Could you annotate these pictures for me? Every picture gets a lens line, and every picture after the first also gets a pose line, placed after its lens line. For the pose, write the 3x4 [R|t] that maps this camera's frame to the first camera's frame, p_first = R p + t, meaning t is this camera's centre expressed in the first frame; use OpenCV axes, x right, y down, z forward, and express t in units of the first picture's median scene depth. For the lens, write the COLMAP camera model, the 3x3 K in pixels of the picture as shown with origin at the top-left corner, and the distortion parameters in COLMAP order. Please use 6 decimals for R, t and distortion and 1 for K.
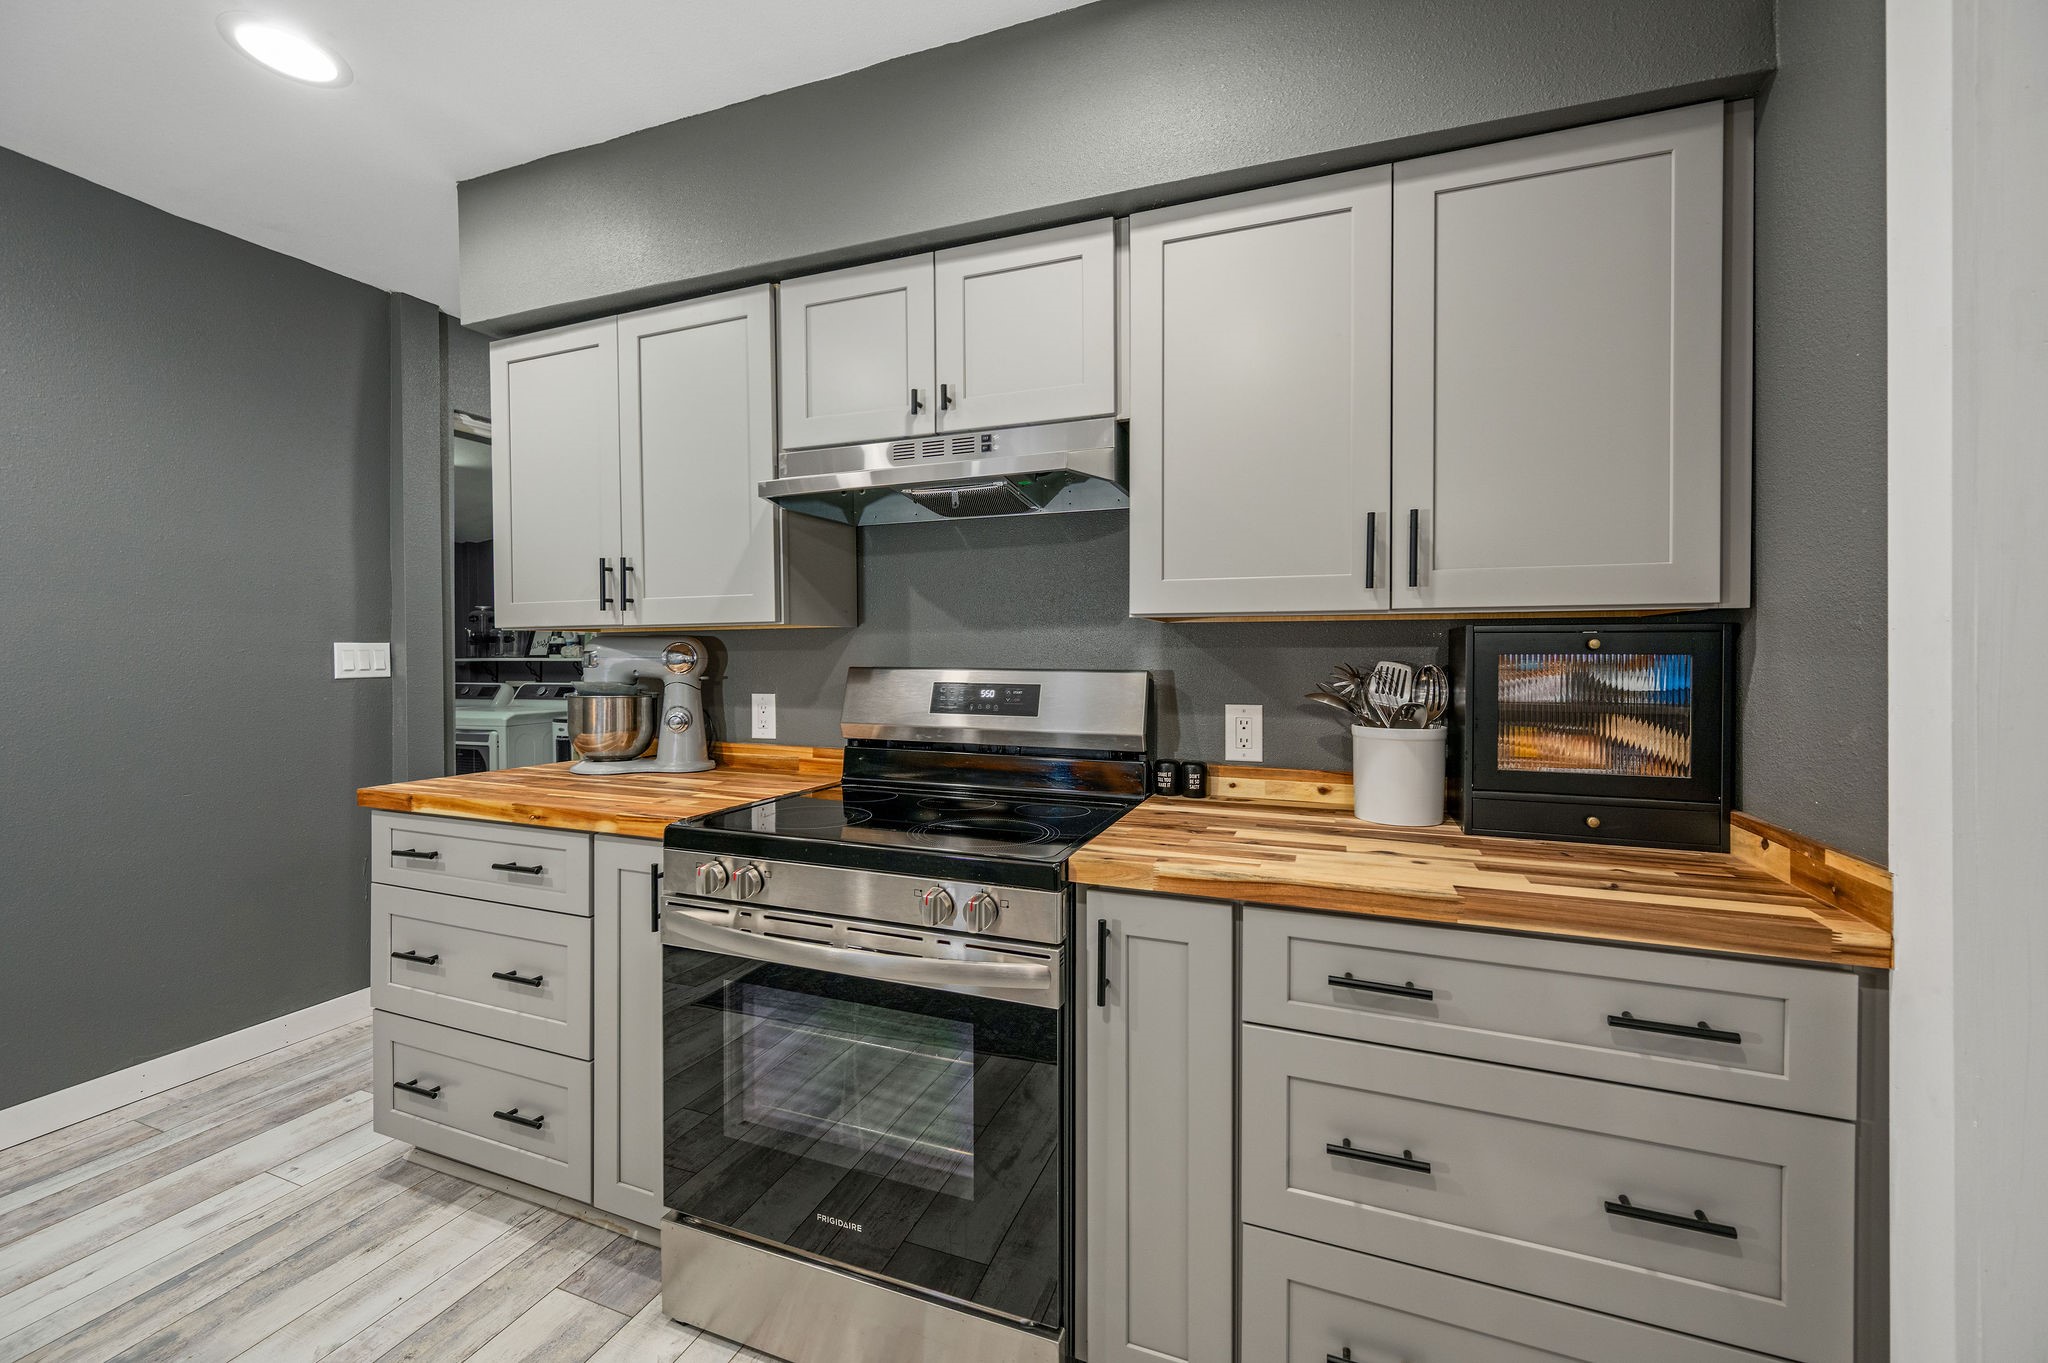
lens RADIAL K [[816.4, 0, 1033.6], [0, 816.4, 669.1], [0, 0, 1]] dist [-0.000279, 0.000041]
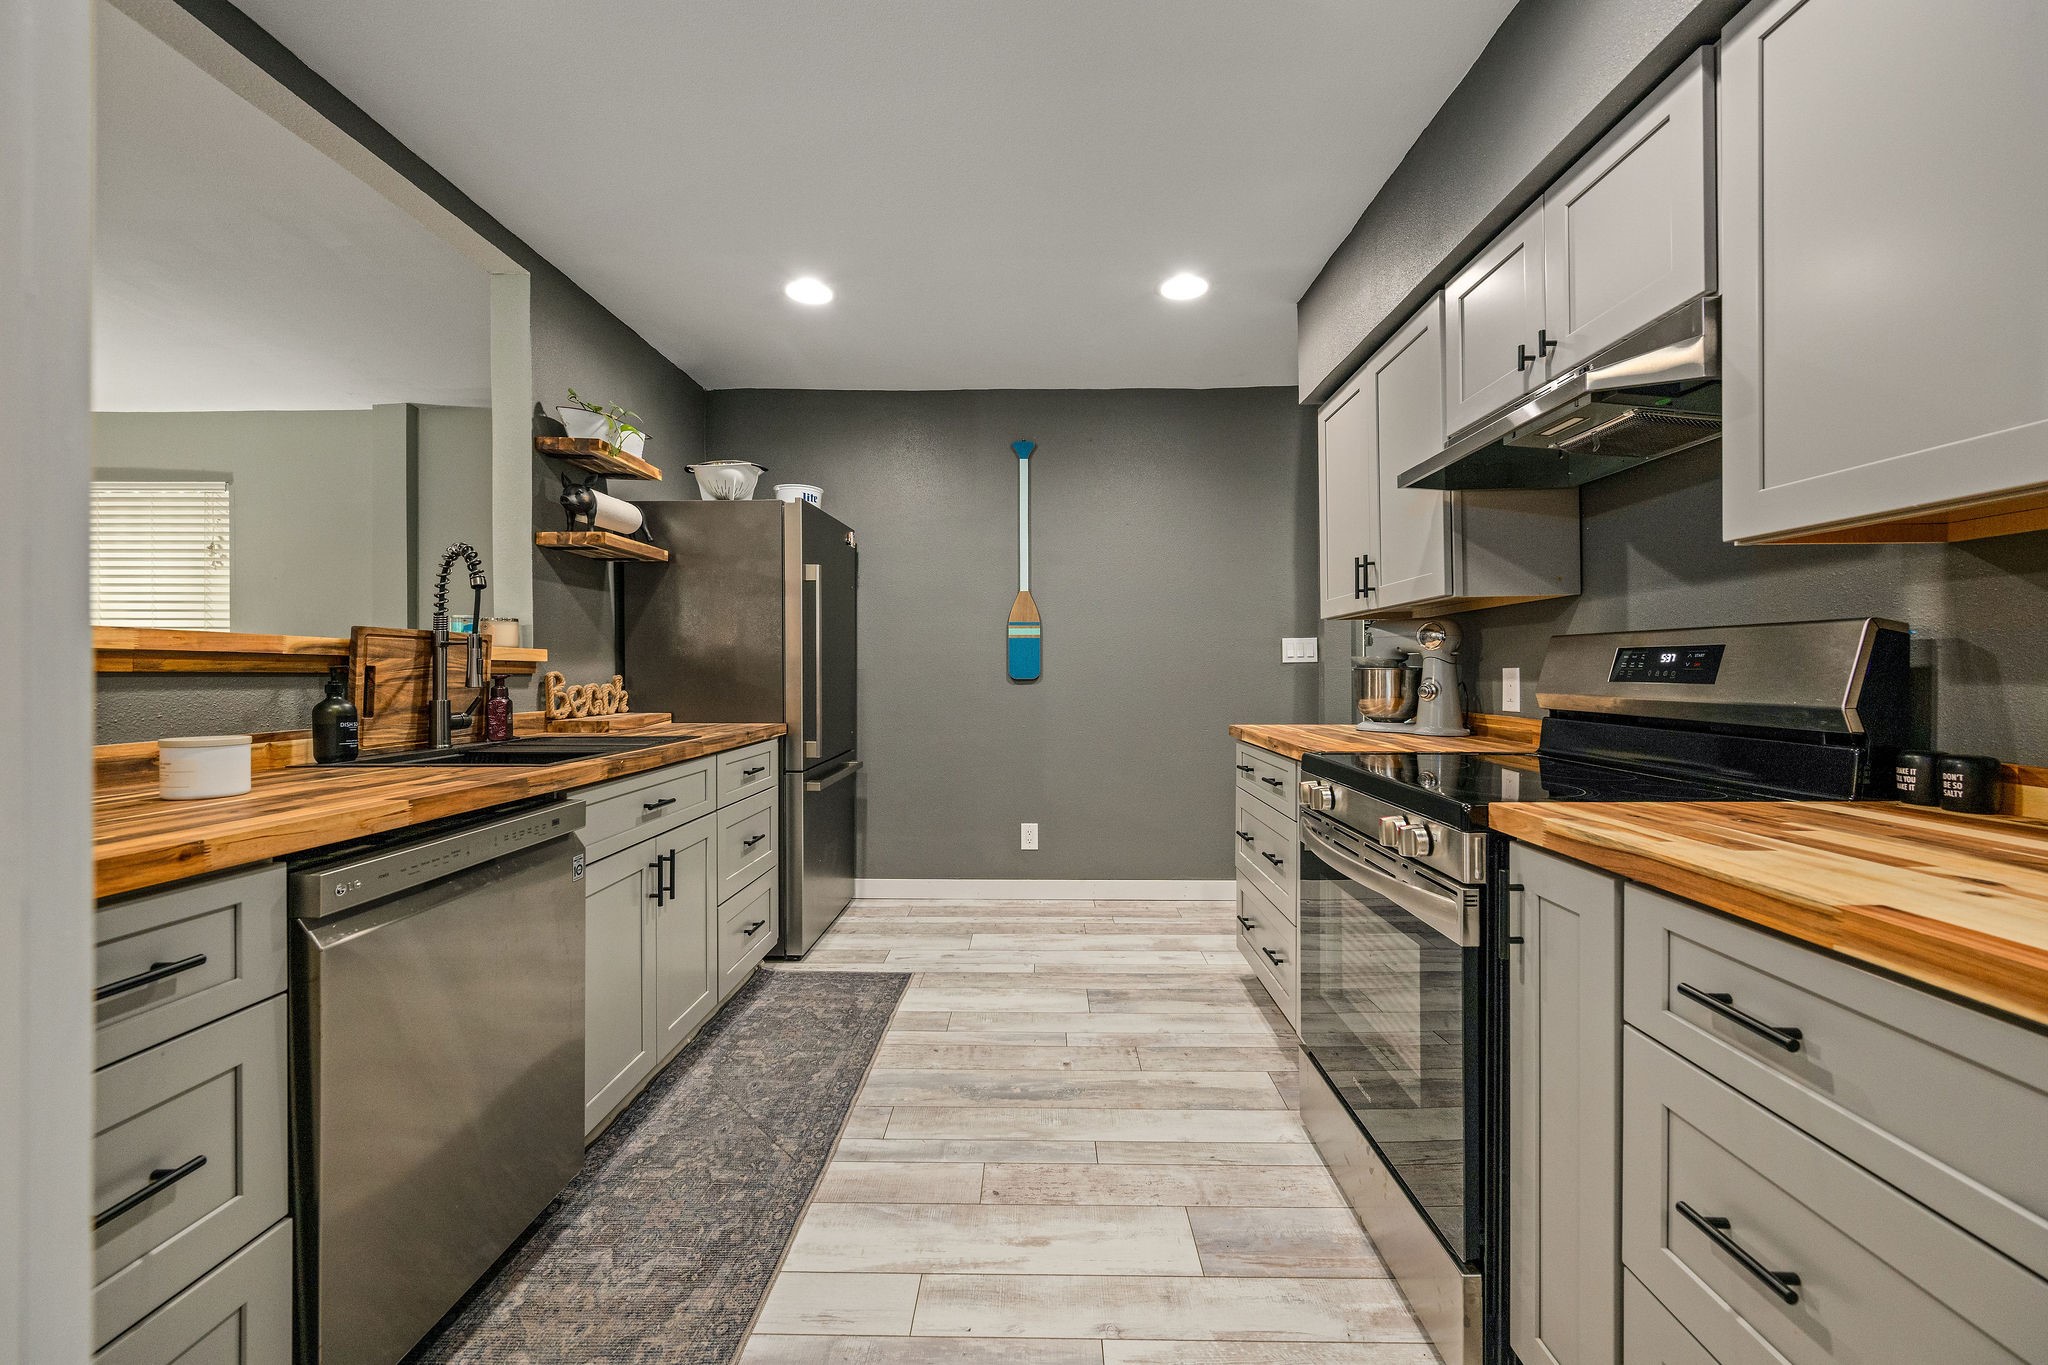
lens RADIAL K [[818.3, 0, 1024.0], [0, 818.3, 682.5], [0, 0, 1]] dist [0.000287, -0.000019]
pose [[0.337163, 0.011158, -0.941380, 0.520612], [-0.008158, 0.999927, 0.008930, 0.053789], [0.941411, 0.004669, 0.337230, 0.091384]]
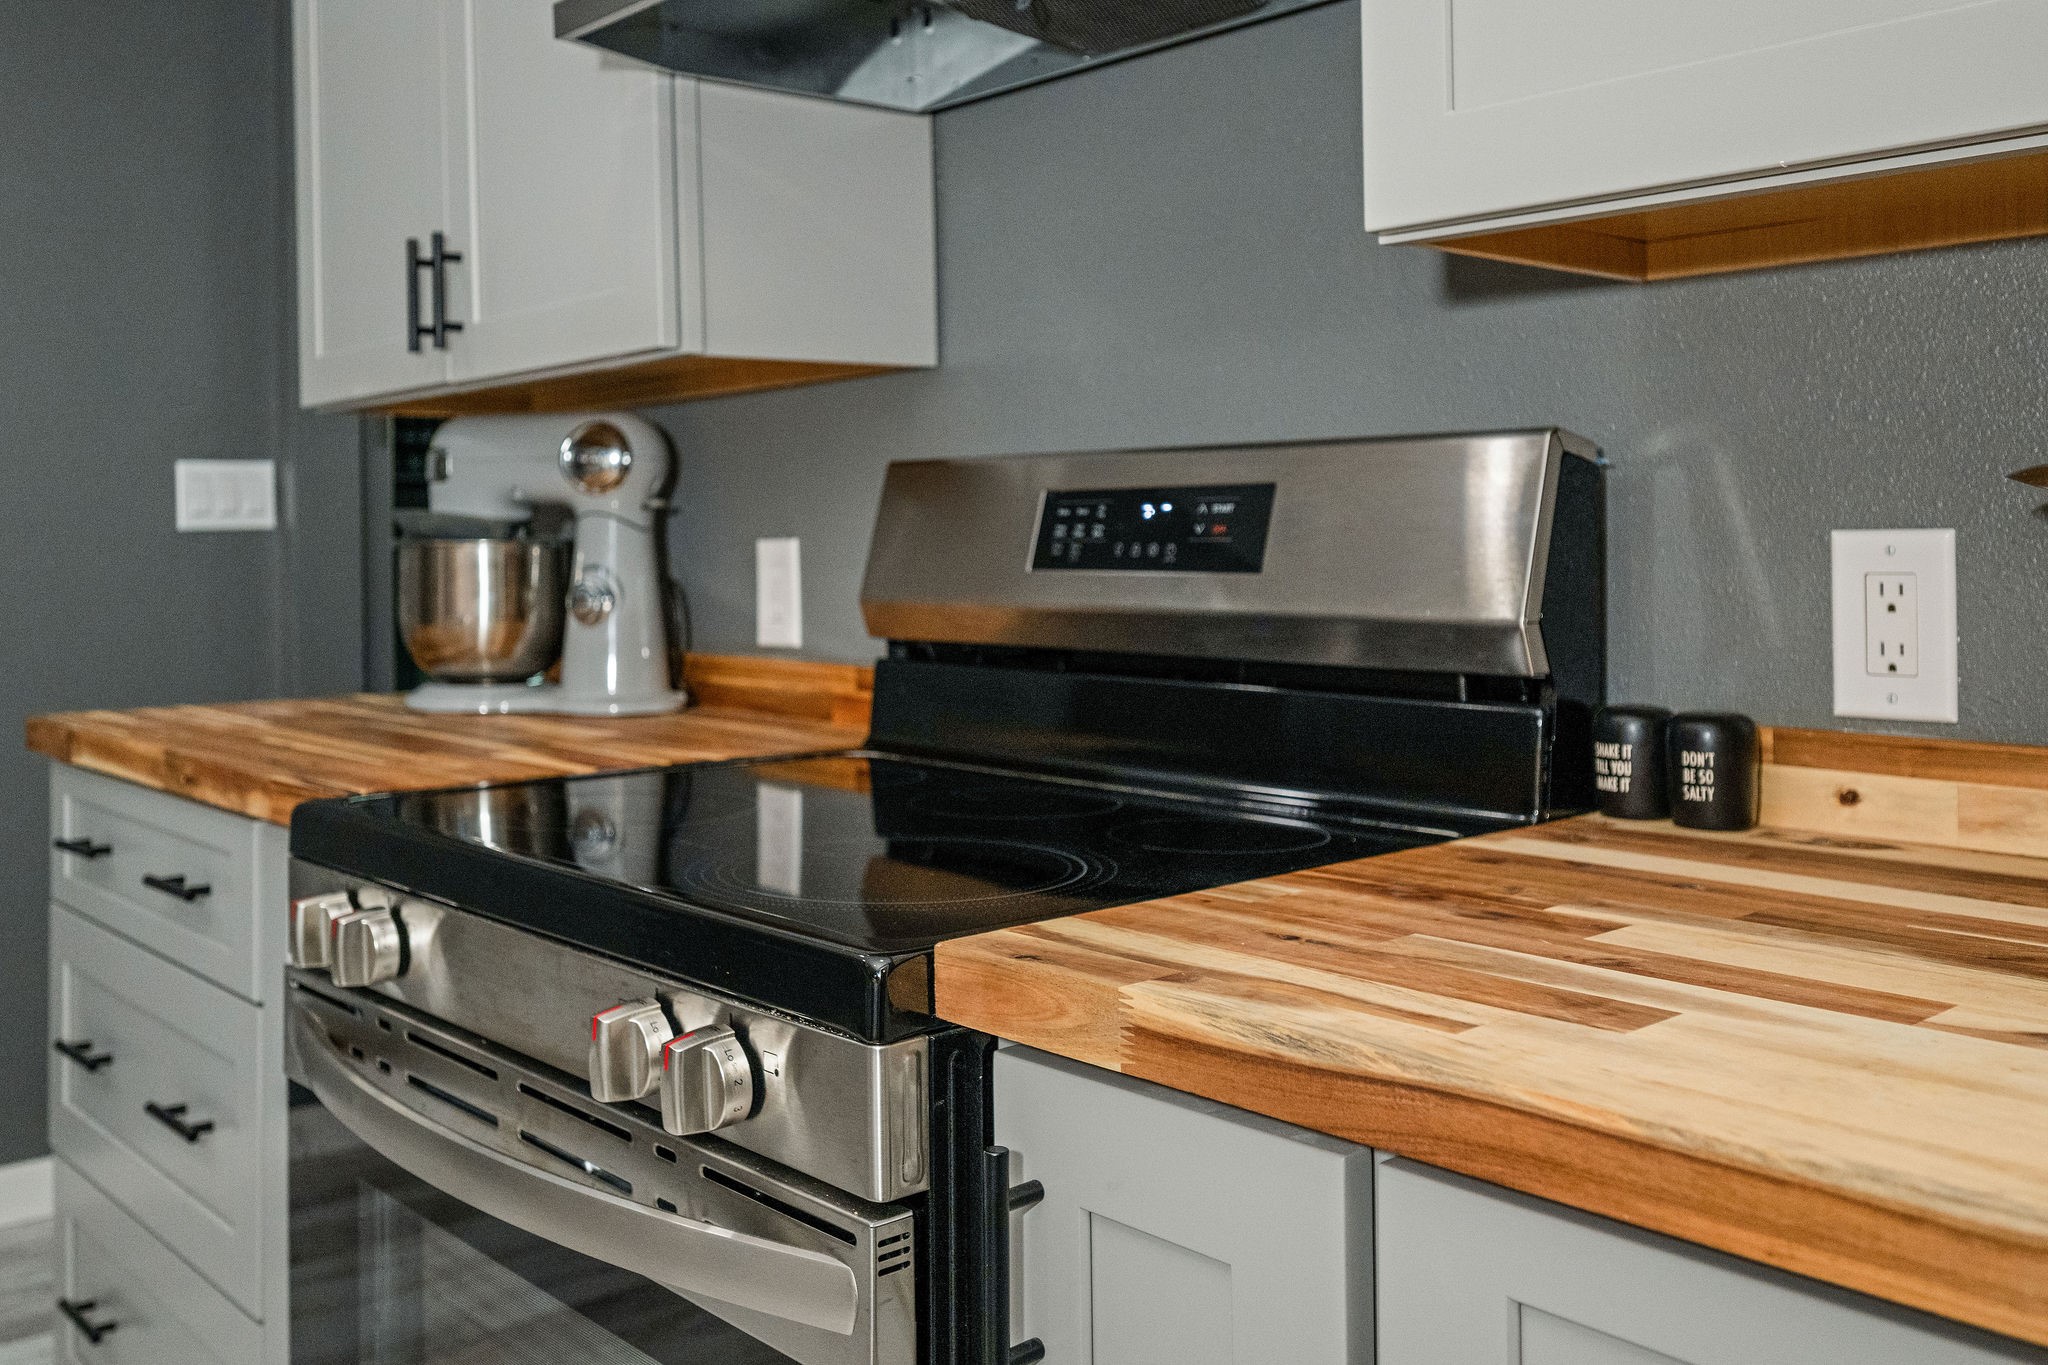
lens RADIAL K [[1878.5, 0, 1015.4], [0, 1878.5, 526.2], [0, 0, 1]] dist [0.000951, 0.001275]
pose [[0.884612, -0.013590, -0.466129, 0.282311], [0.004140, 0.999765, -0.021292, 0.053364], [0.466309, 0.016906, 0.884461, 0.231760]]
